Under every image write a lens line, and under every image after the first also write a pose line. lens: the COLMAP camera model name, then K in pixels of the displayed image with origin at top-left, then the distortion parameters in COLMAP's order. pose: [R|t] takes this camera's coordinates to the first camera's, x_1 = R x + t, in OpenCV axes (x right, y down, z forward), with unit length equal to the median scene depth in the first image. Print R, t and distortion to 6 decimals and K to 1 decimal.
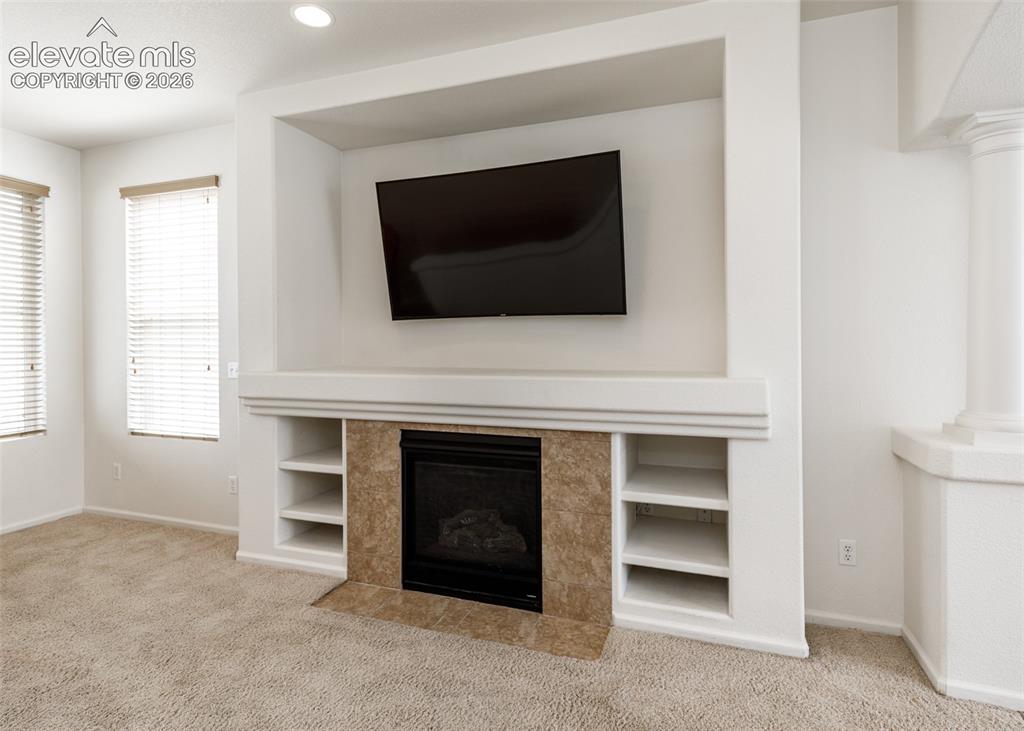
lens RADIAL K [[533.9, 0, 513.0], [0, 533.9, 343.5], [0, 0, 1]] dist [0.000347, 0.000308]
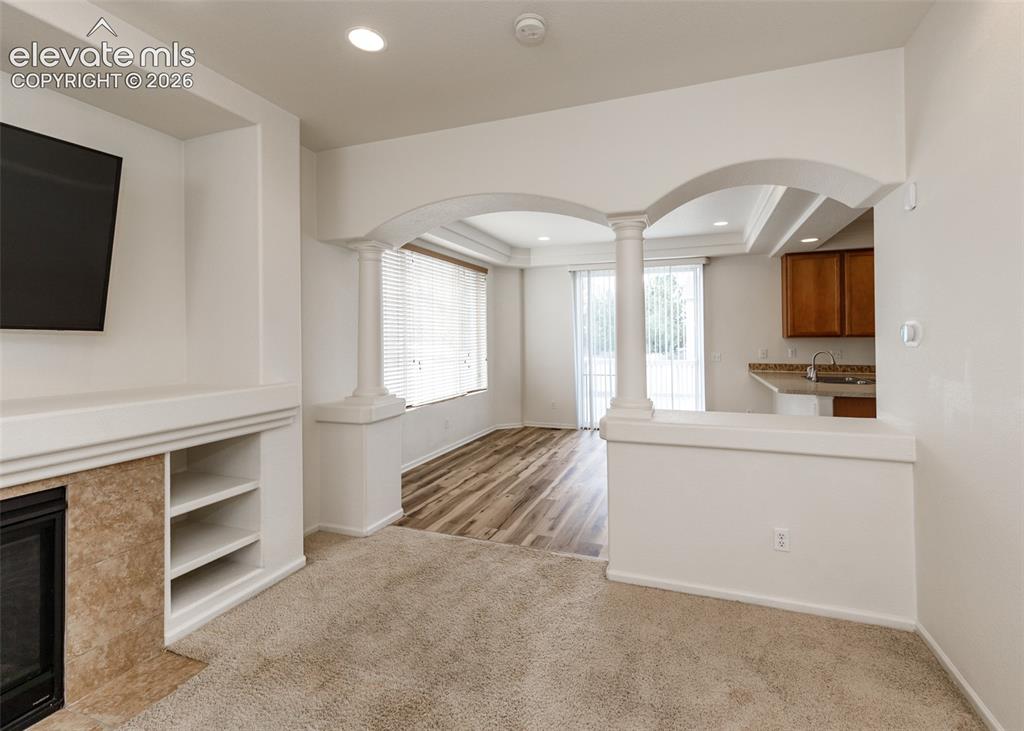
lens RADIAL K [[458.5, 0, 540.2], [0, 458.5, 334.8], [0, 0, 1]] dist [0.013411, -0.000377]
pose [[-0.014401, 0.012100, 0.999823, -0.656946], [0.012816, 0.999847, -0.011916, -0.032177], [-0.999814, 0.012642, -0.014554, 0.292345]]
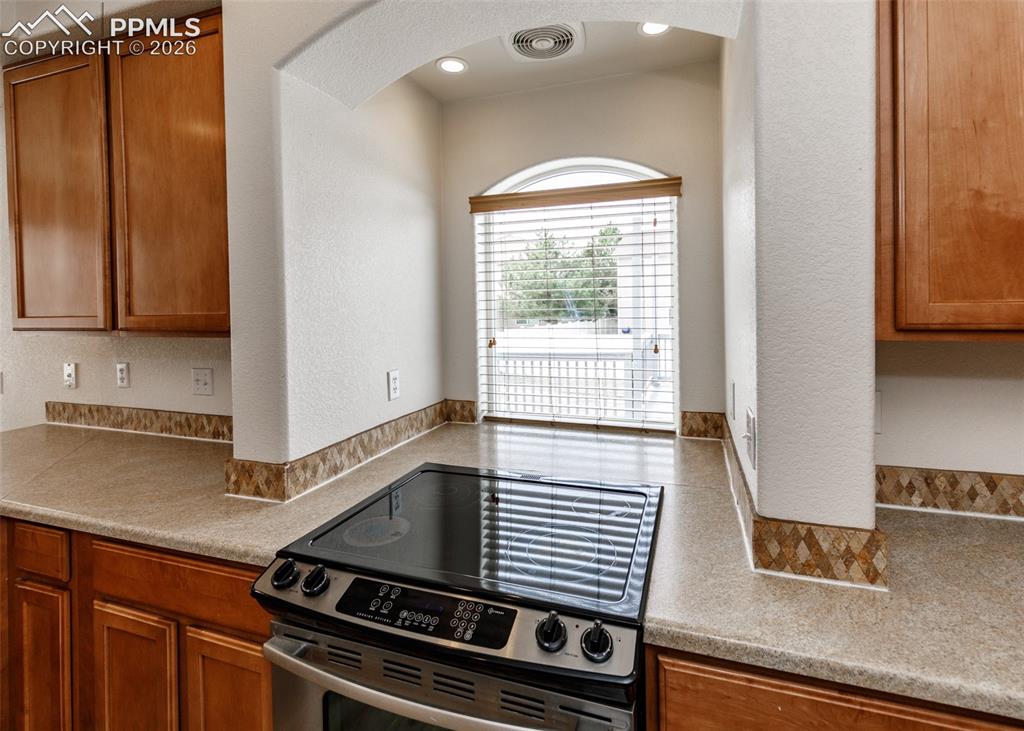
lens RADIAL K [[458.5, 0, 540.2], [0, 458.5, 334.8], [0, 0, 1]] dist [0.013411, -0.000377]
pose [[-0.023623, -0.002608, 0.999718, 0.884308], [0.004785, 0.999985, 0.002722, -0.016345], [-0.999709, 0.004848, -0.023610, -1.747618]]
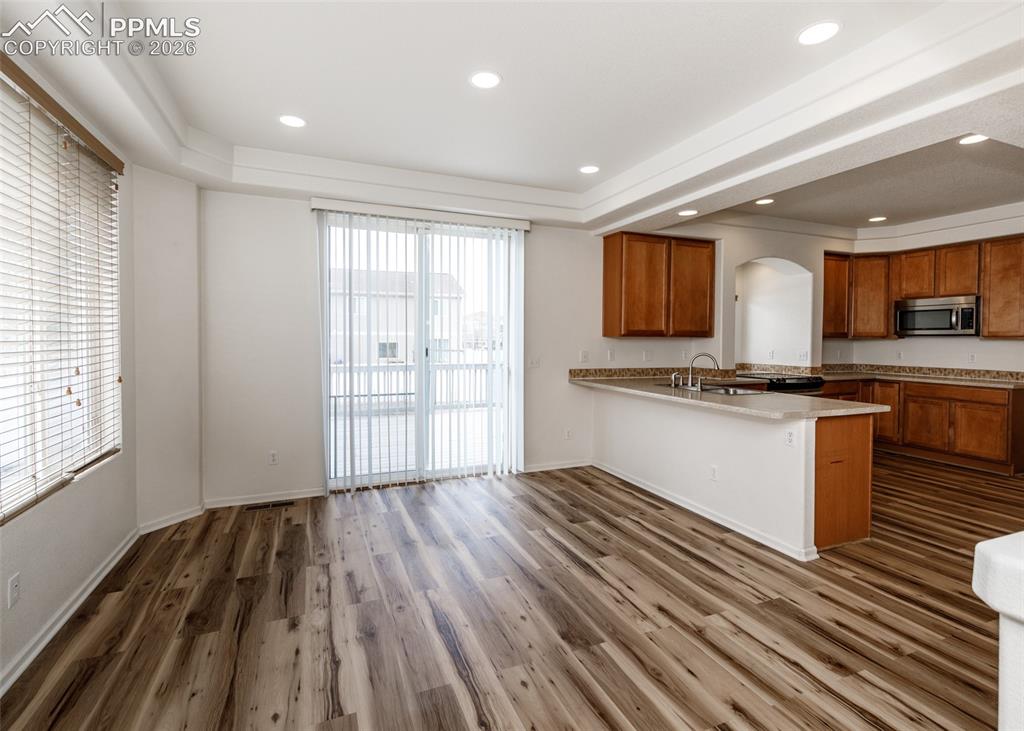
lens RADIAL K [[473.8, 0, 507.9], [0, 473.8, 346.0], [0, 0, 1]] dist [-0.000123, -0.000051]
pose [[-0.671709, -0.016951, 0.740621, 0.509619], [-0.001684, 0.999771, 0.021355, -0.030867], [-0.740813, 0.013098, -0.671584, 0.631174]]
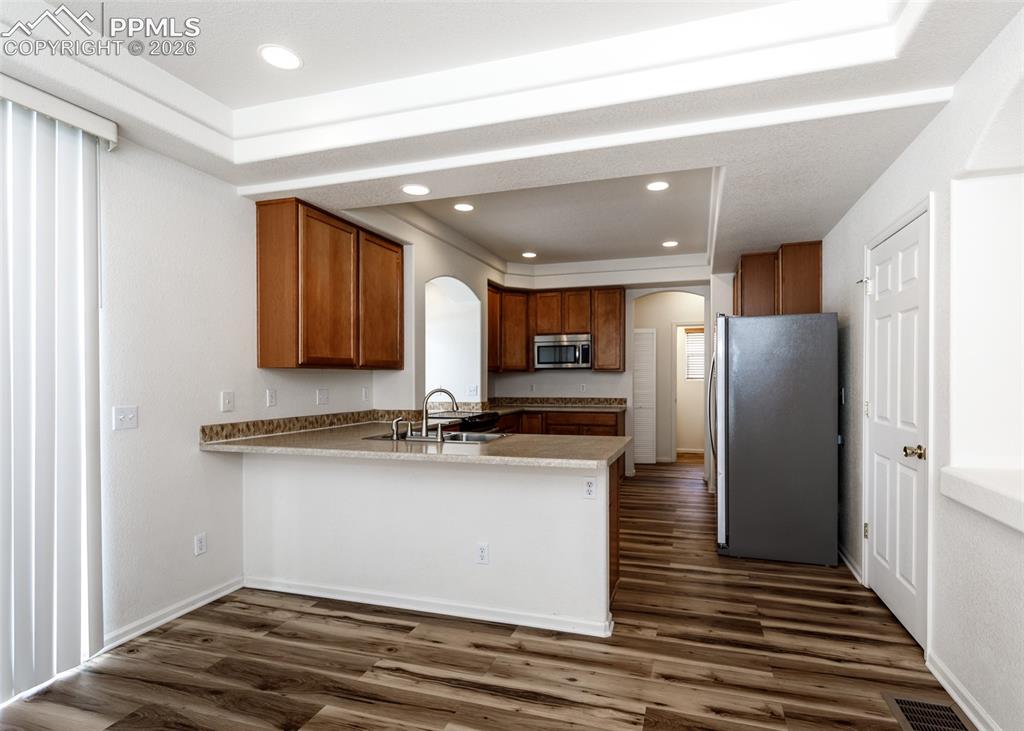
lens RADIAL K [[516.6, 0, 535.5], [0, 516.6, 379.5], [0, 0, 1]] dist [0.008205, -0.000123]
pose [[-0.999054, 0.007164, -0.042904, 1.069560], [0.006774, 0.999934, 0.009237, -0.005675], [0.042968, 0.008938, -0.999036, 0.343911]]
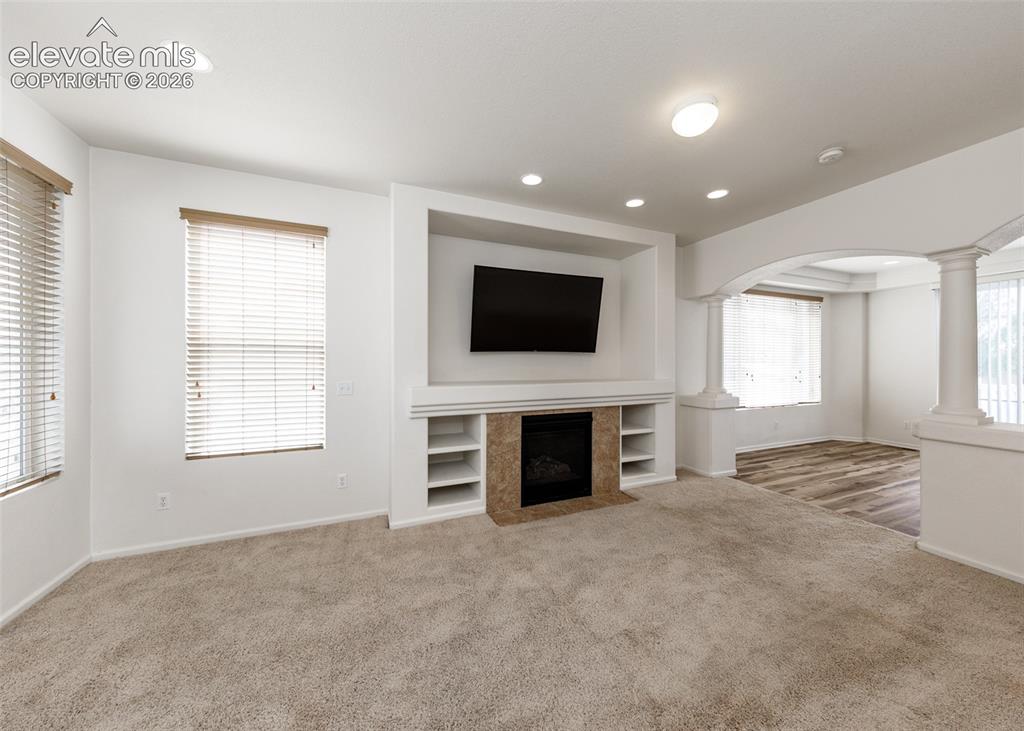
lens RADIAL K [[372.2, 0, 513.3], [0, 372.2, 363.1], [0, 0, 1]] dist [0.001185, -0.000021]
pose [[0.734012, 0.001503, 0.679135, -1.159601], [-0.001561, 0.999999, -0.000527, -0.012082], [-0.679135, -0.000673, 0.734013, 0.138446]]
